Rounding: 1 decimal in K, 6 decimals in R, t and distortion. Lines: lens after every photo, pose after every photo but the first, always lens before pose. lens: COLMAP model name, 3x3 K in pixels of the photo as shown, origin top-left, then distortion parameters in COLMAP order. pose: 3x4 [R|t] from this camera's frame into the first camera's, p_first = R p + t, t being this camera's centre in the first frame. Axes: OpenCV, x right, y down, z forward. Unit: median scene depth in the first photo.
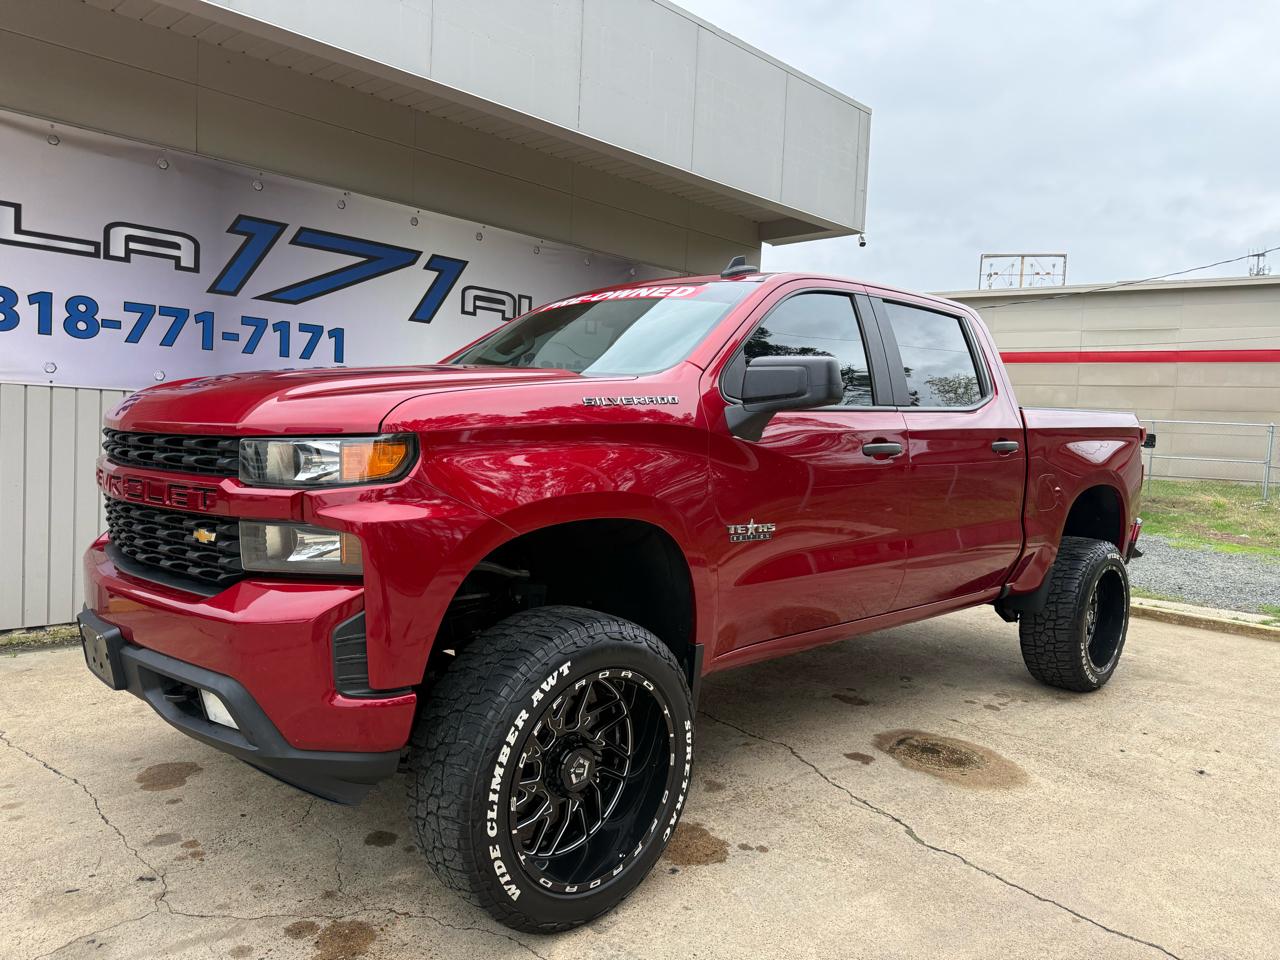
lens RADIAL K [[915.4, 0, 649.4], [0, 915.4, 484.9], [0, 0, 1]] dist [0.024724, -0.030340]
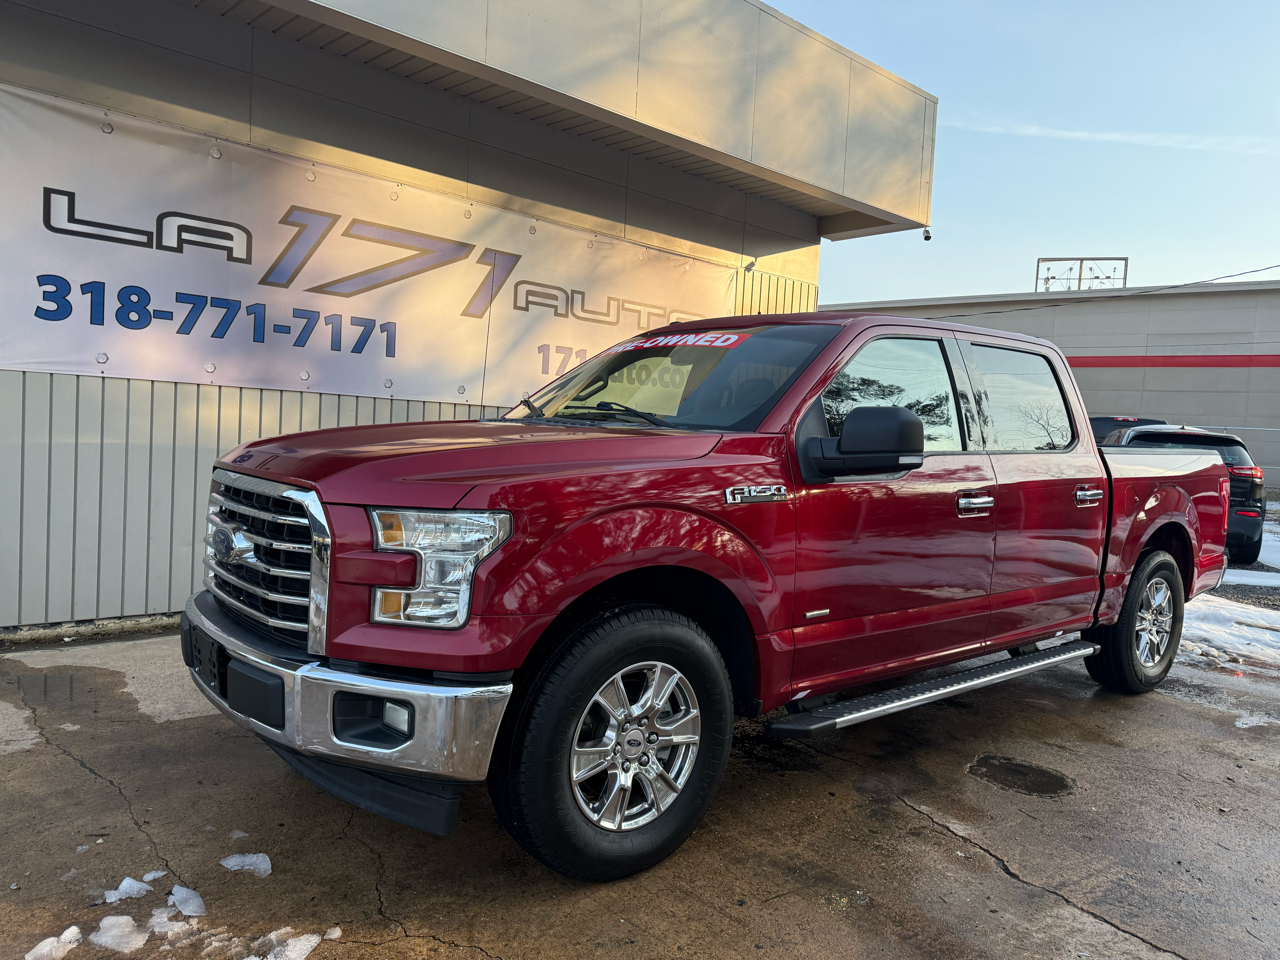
lens RADIAL K [[915.4, 0, 646.7], [0, 915.4, 483.2], [0, 0, 1]] dist [0.024724, -0.030340]
pose [[0.998556, 0.010630, -0.052663, -0.012005], [-0.011039, 0.999911, -0.007498, 0.006509], [0.052578, 0.008069, 0.998584, 0.040152]]
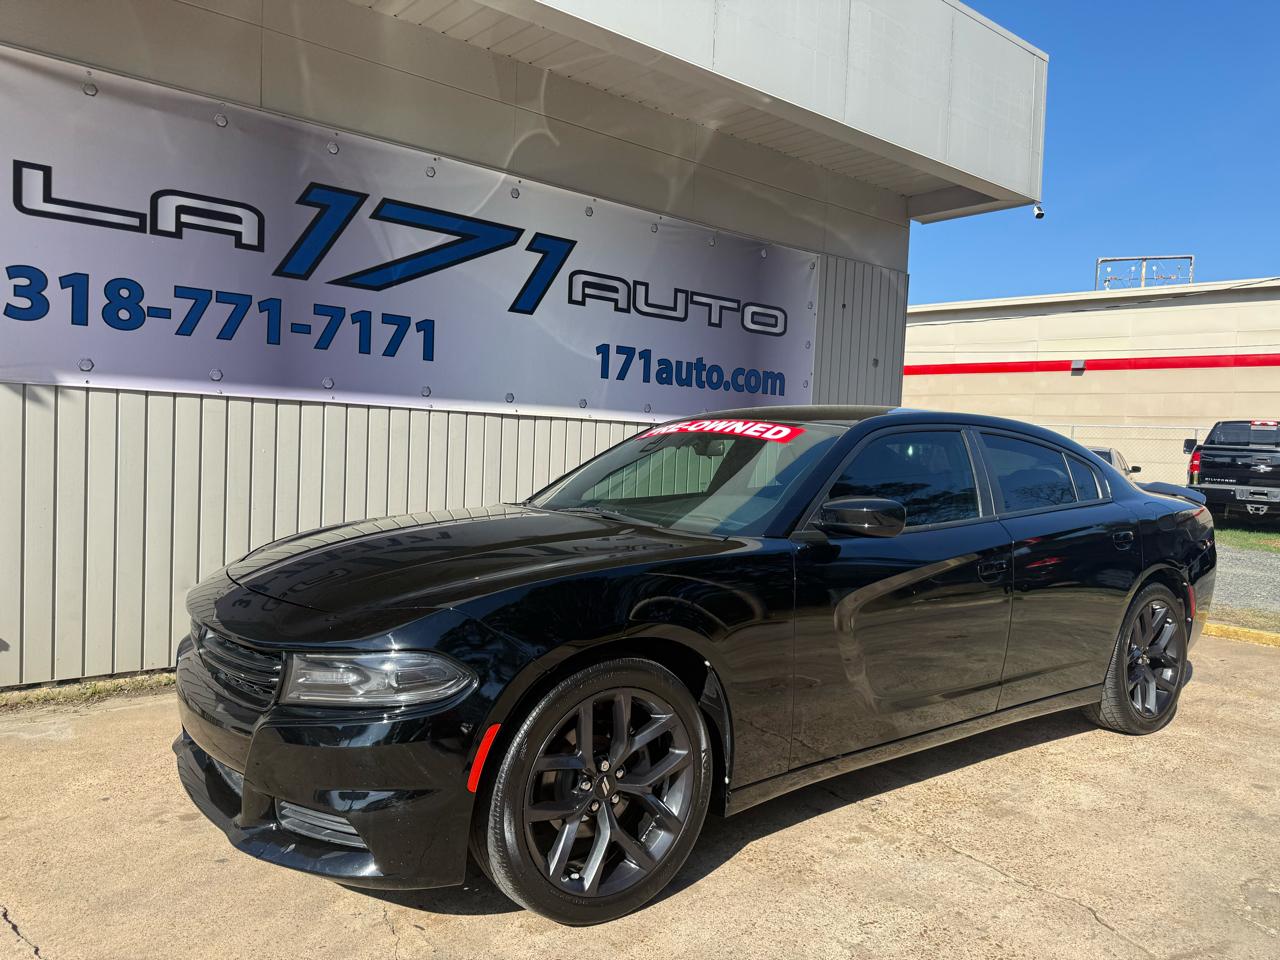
lens RADIAL K [[915.4, 0, 638.8], [0, 915.4, 488.7], [0, 0, 1]] dist [0.024724, -0.030340]
pose [[0.994307, -0.004810, -0.106446, -0.063139], [0.002998, 0.999848, -0.017178, -0.001011], [0.106512, 0.016761, 0.994170, 0.207778]]
